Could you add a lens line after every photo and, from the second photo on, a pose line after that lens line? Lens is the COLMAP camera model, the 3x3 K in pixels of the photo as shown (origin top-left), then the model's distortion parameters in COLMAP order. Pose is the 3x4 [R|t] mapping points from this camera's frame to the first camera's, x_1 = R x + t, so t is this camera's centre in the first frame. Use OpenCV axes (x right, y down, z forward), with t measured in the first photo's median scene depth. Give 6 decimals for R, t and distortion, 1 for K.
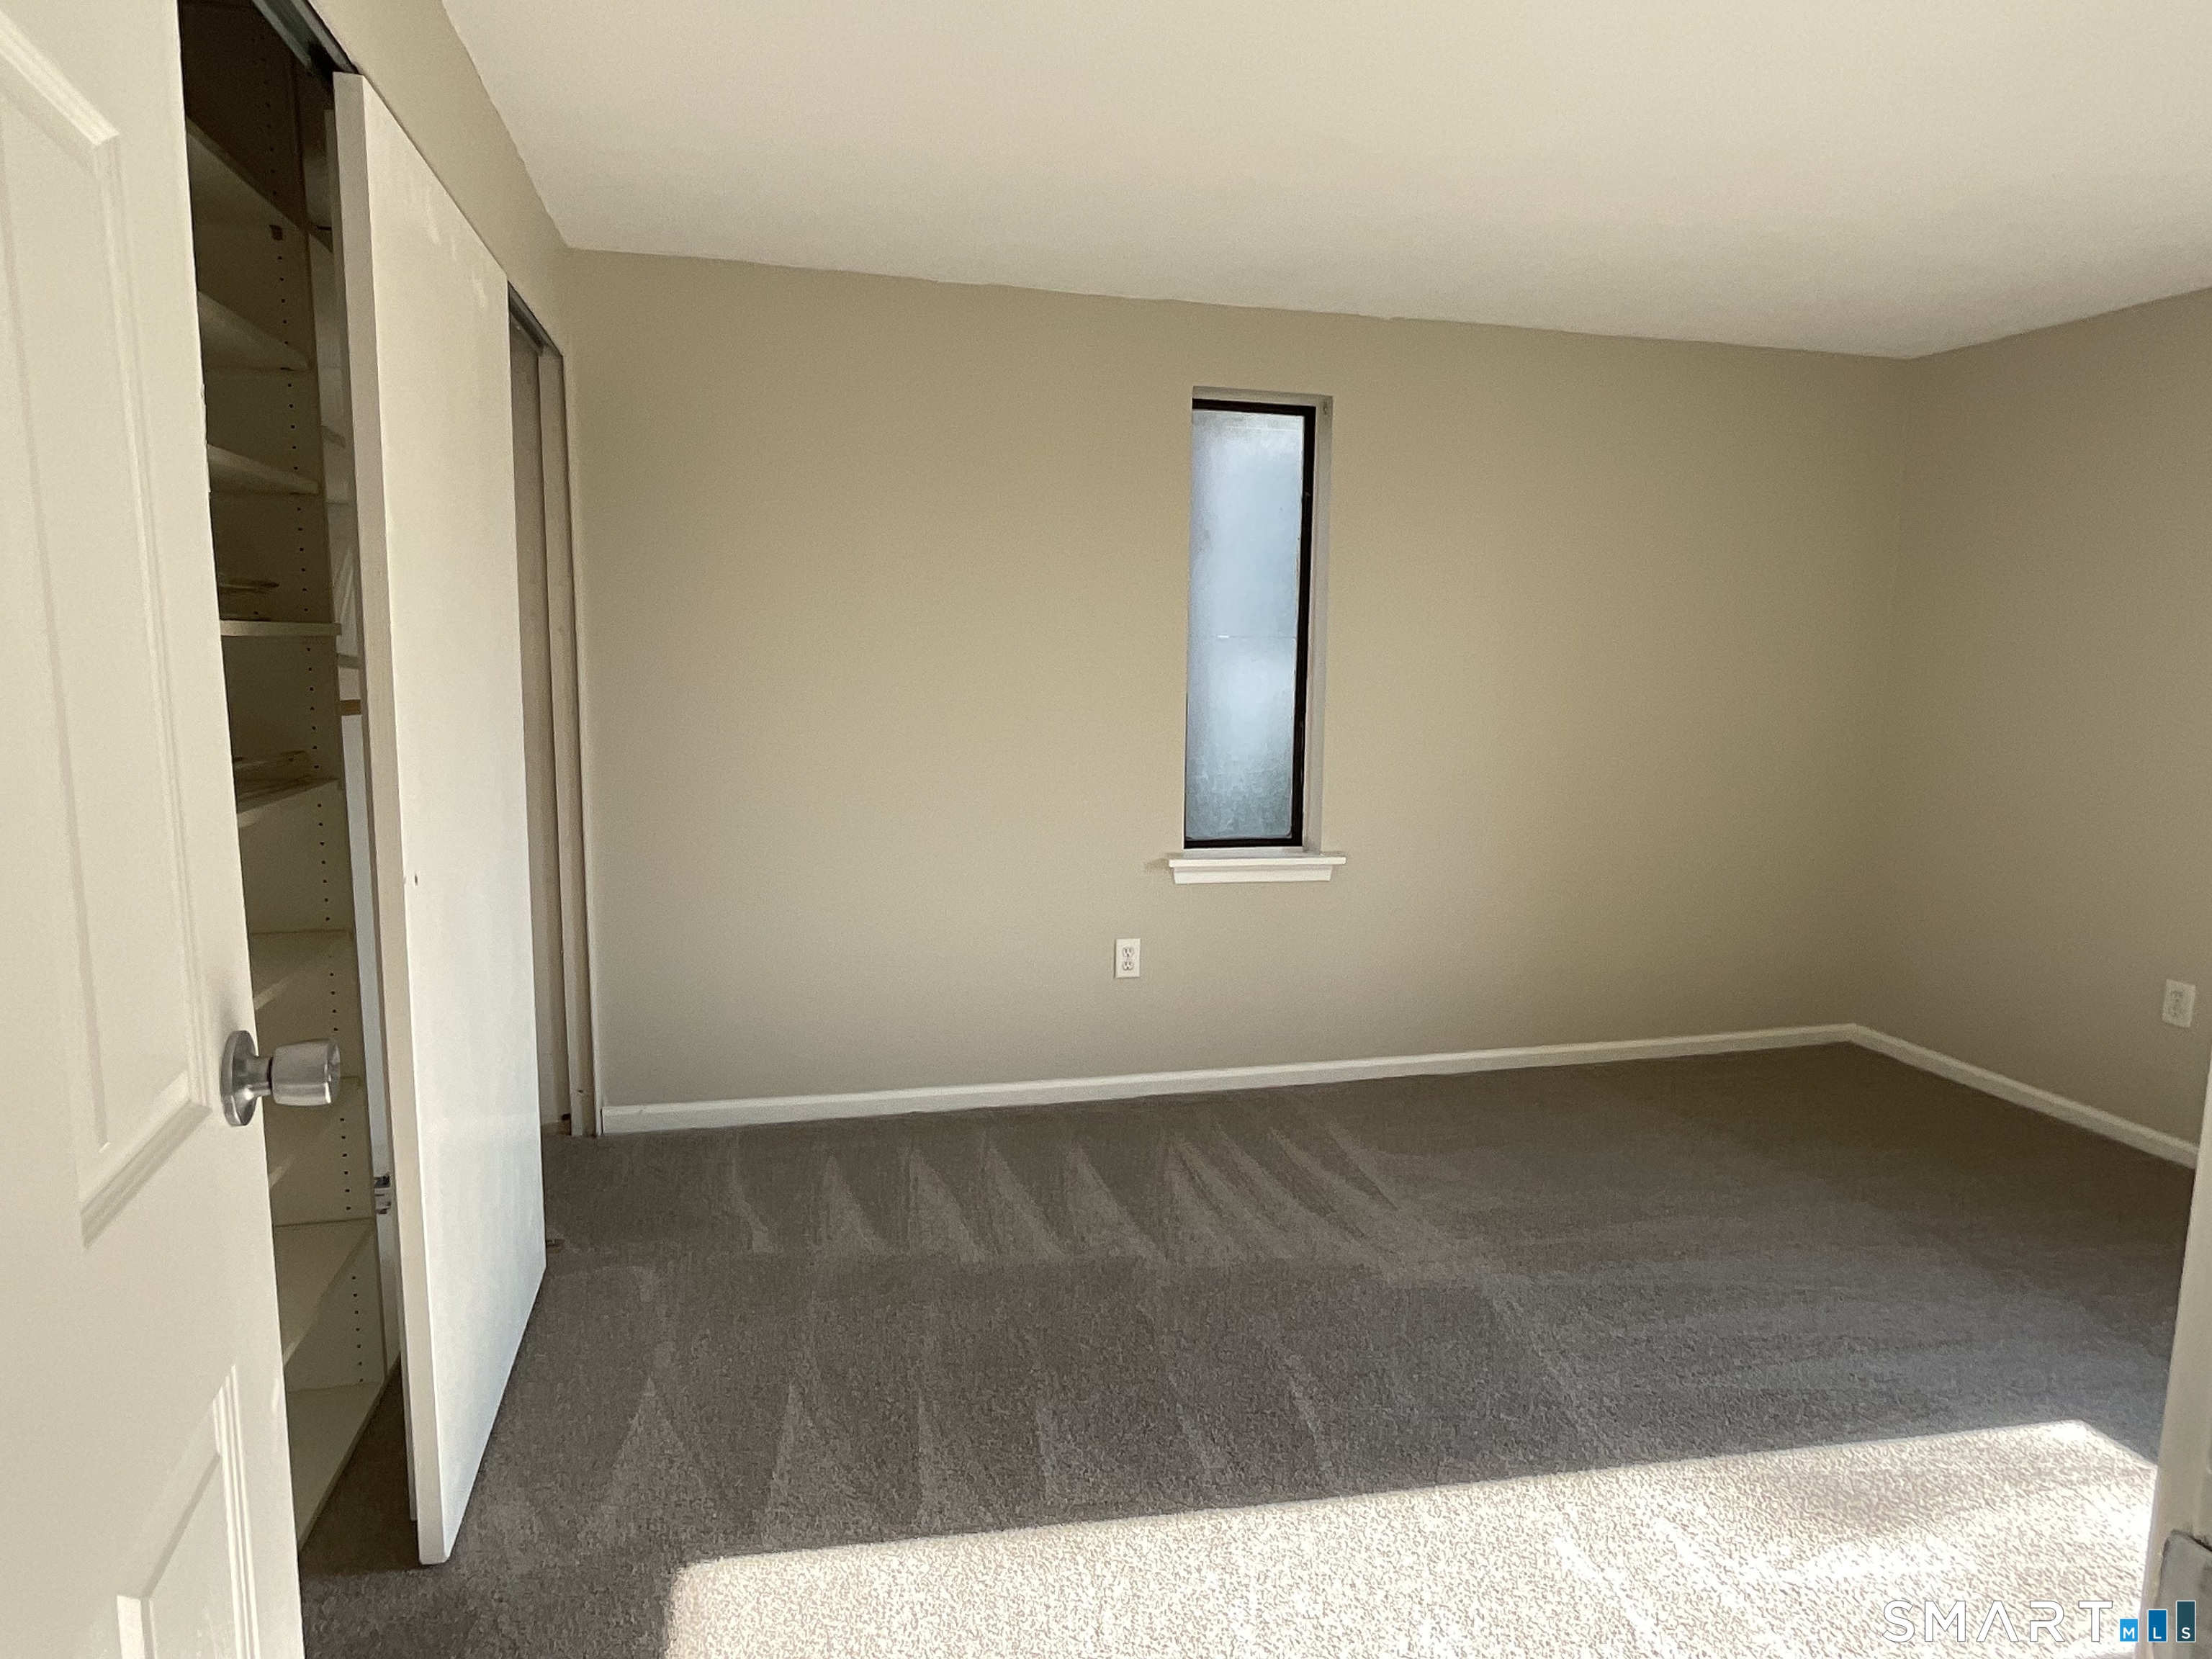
lens RADIAL K [[1311.4, 0, 1098.7], [0, 1311.4, 827.8], [0, 0, 1]] dist [-0.004484, 0.007839]
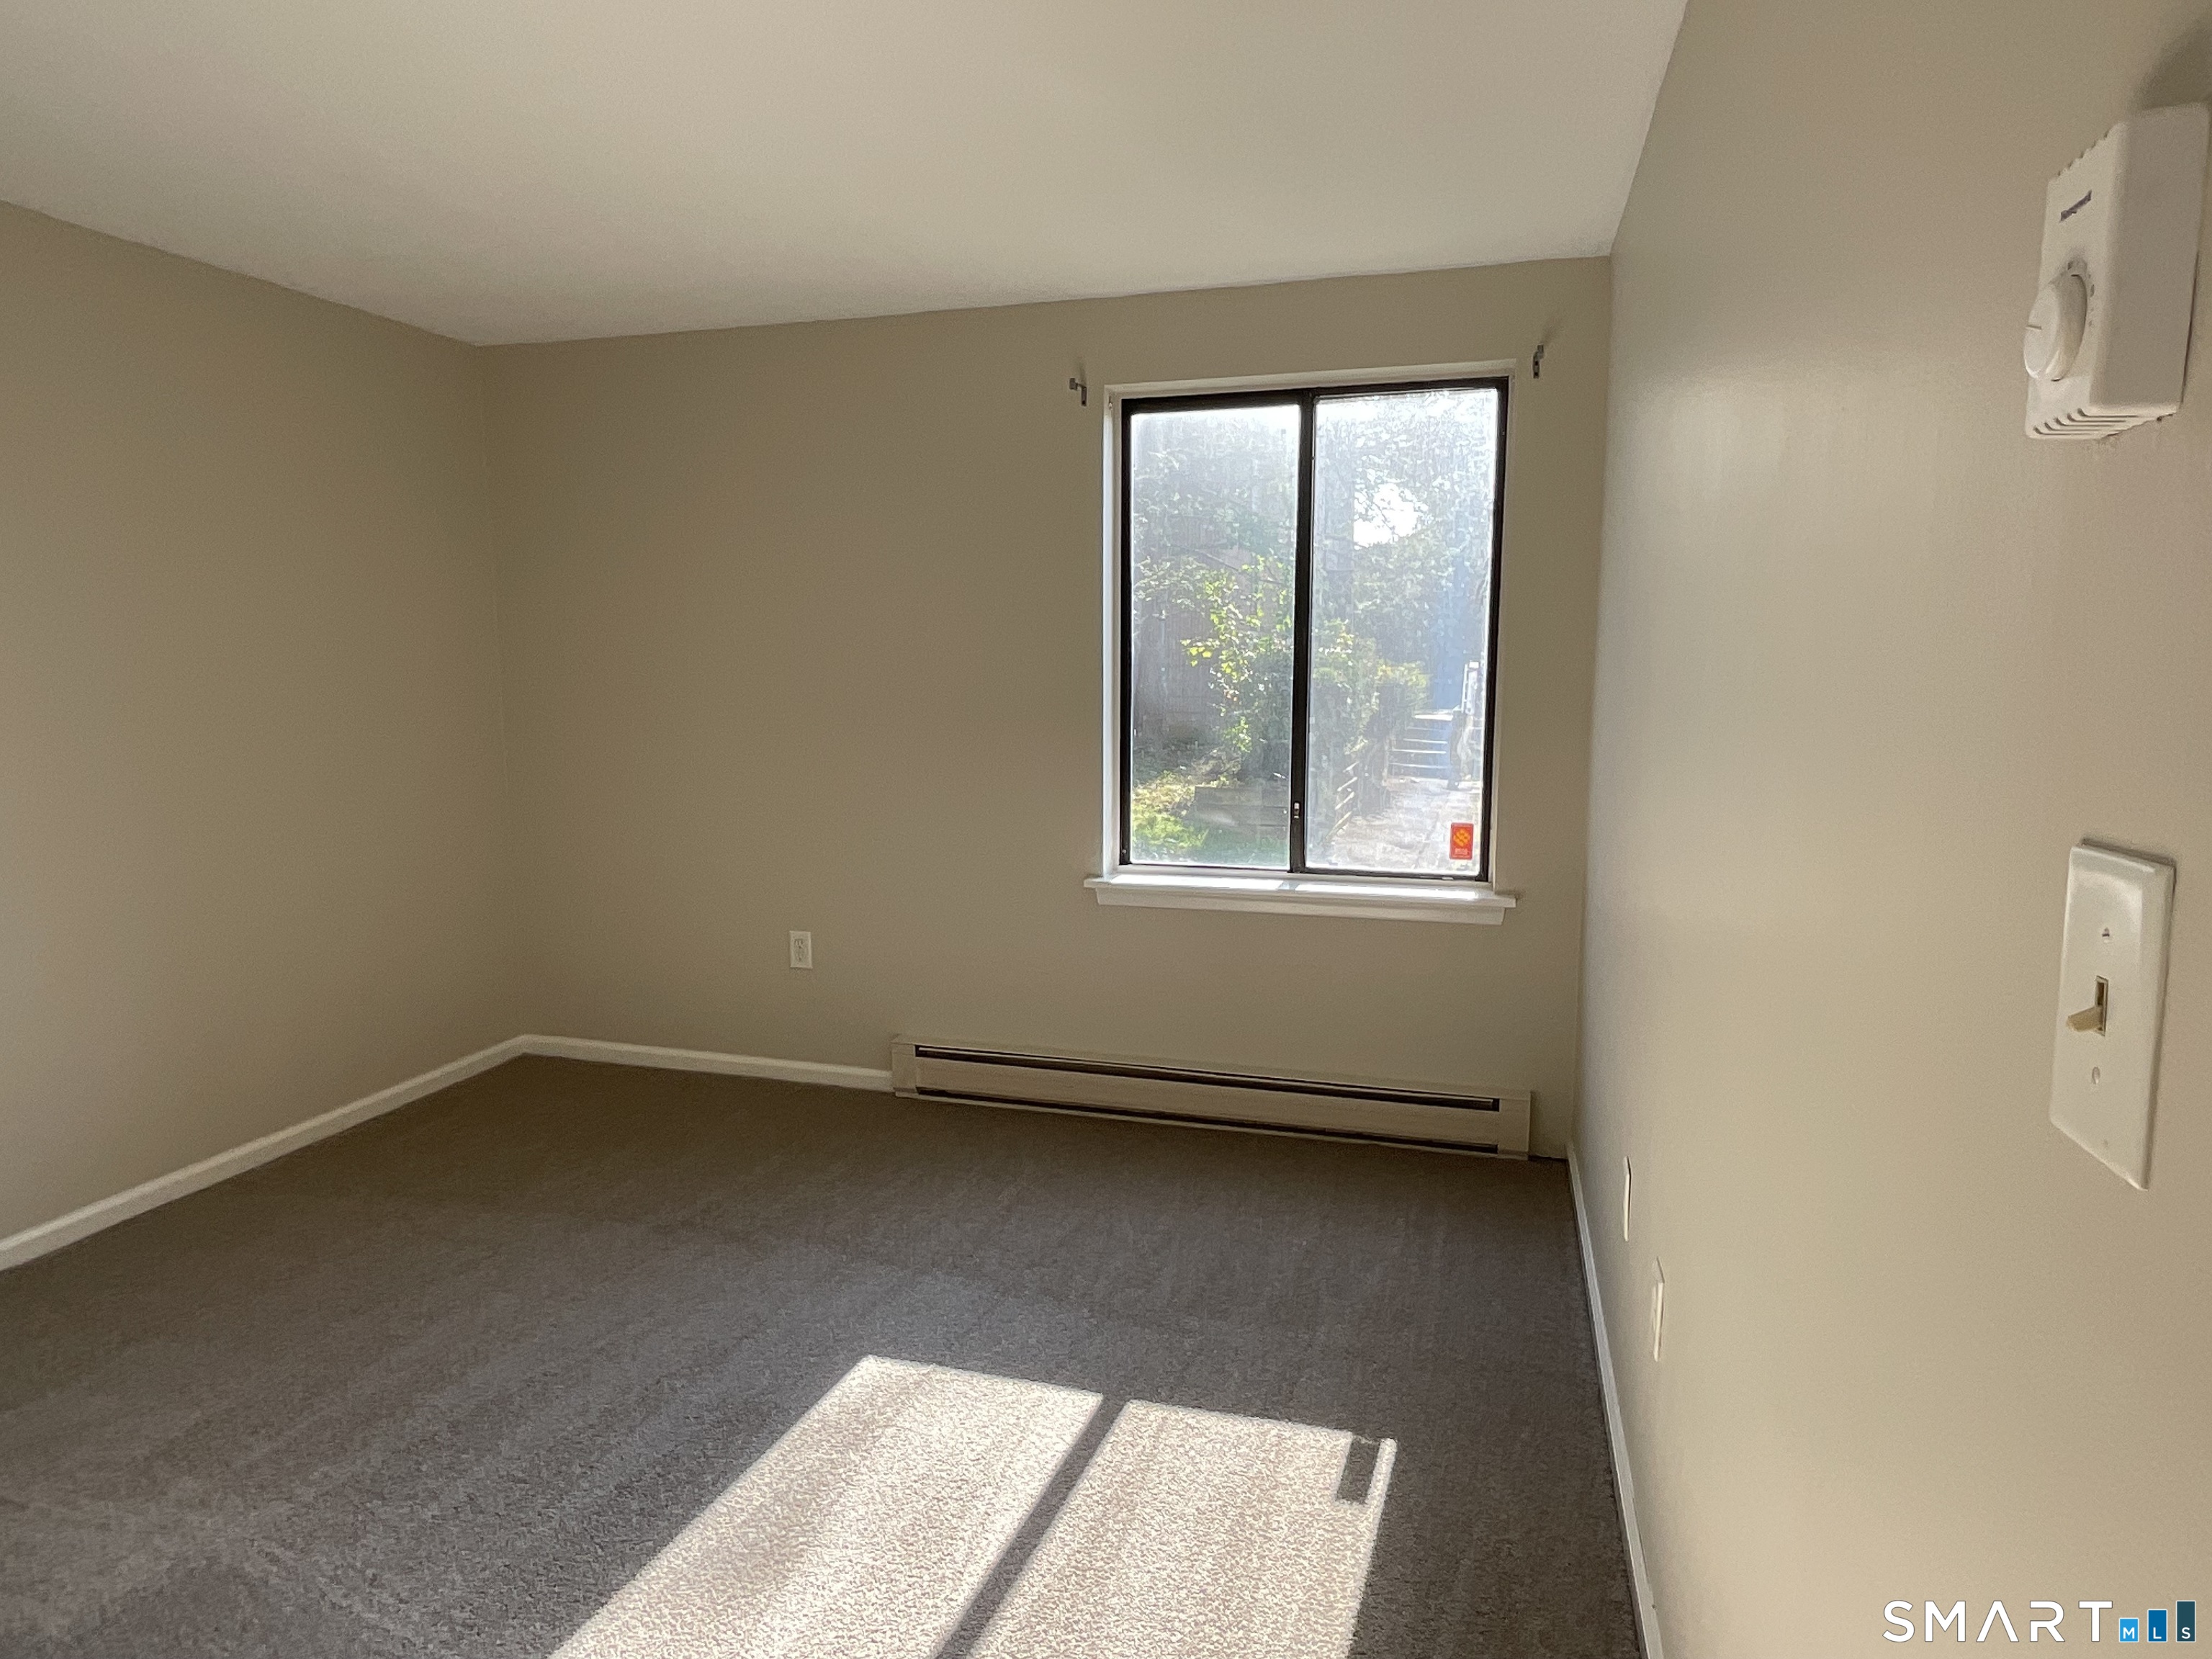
lens RADIAL K [[1311.4, 0, 1102.9], [0, 1311.4, 827.0], [0, 0, 1]] dist [-0.004484, 0.007839]
pose [[0.499526, -0.115845, 0.858518, -0.026387], [0.113393, 0.991236, 0.067776, -0.025831], [-0.858846, 0.063494, 0.508284, 0.216085]]
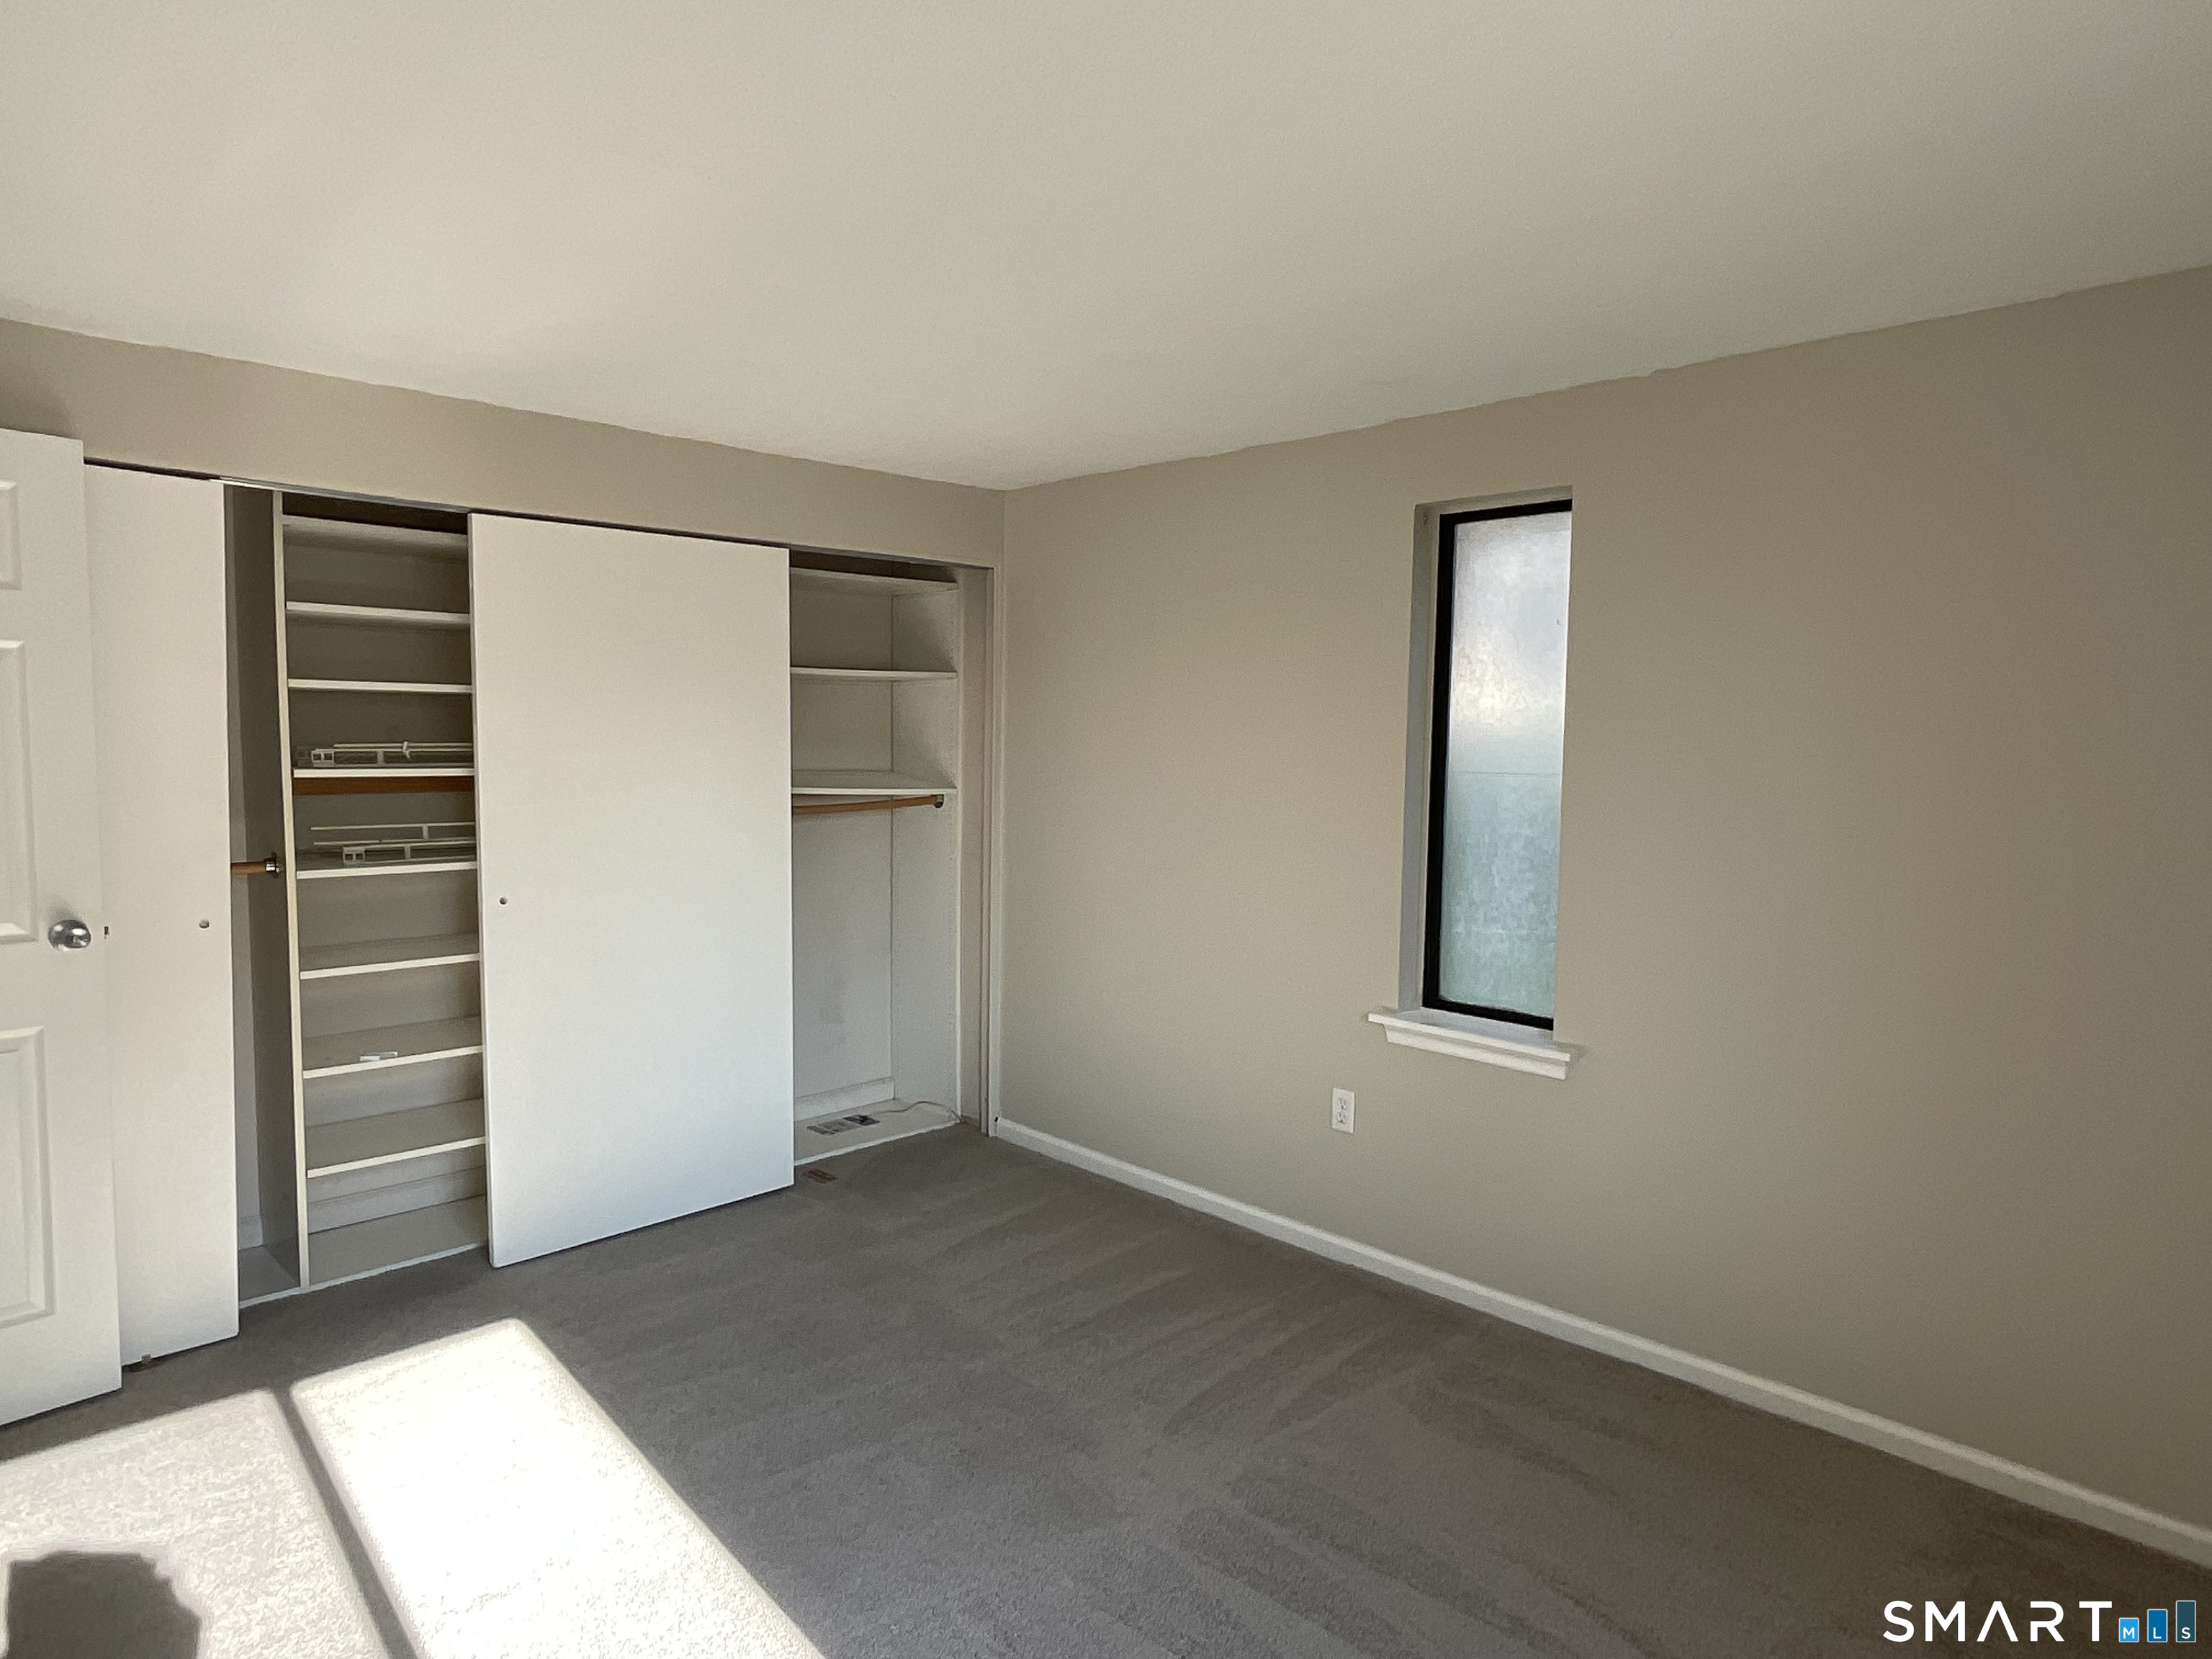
lens RADIAL K [[1311.4, 0, 1095.0], [0, 1311.4, 829.8], [0, 0, 1]] dist [-0.004484, 0.007839]
pose [[0.505311, 0.056897, -0.861060, 1.021581], [-0.108826, 0.994059, 0.001821, -0.117667], [0.856048, 0.092786, 0.508501, 0.478005]]
